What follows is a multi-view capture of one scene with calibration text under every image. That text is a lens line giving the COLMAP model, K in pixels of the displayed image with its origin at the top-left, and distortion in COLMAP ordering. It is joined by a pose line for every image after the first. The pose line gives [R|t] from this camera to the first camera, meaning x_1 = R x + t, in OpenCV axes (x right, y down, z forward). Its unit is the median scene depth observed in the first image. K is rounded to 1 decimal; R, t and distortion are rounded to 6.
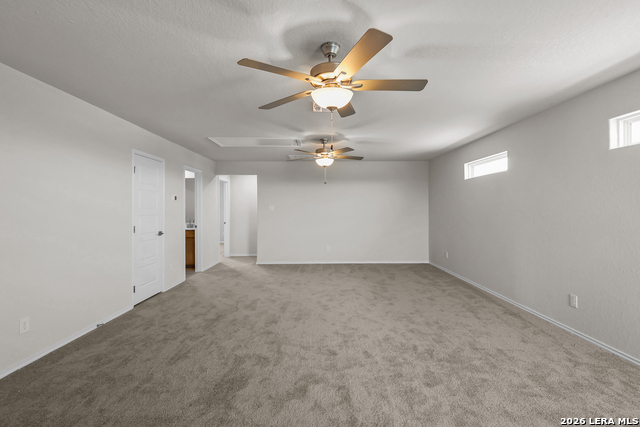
lens RADIAL K [[294.6, 0, 321.1], [0, 294.6, 211.1], [0, 0, 1]] dist [-0.002583, -0.000067]
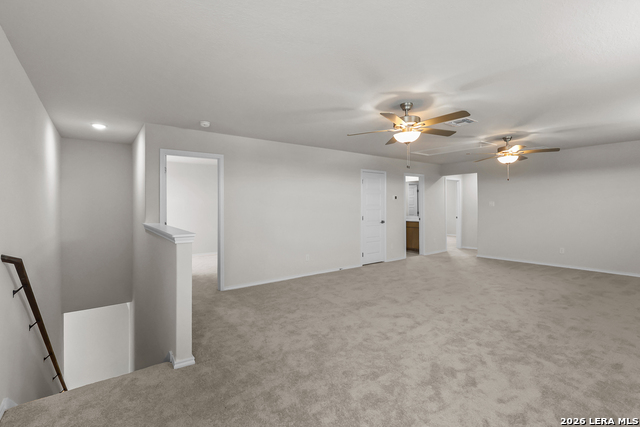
lens RADIAL K [[294.6, 0, 321.1], [0, 294.6, 211.1], [0, 0, 1]] dist [-0.002583, -0.000067]
pose [[0.602462, 0.012941, -0.798042, 0.654132], [-0.000412, 0.999873, 0.015903, -0.004138], [0.798147, -0.009252, 0.602391, -0.209608]]
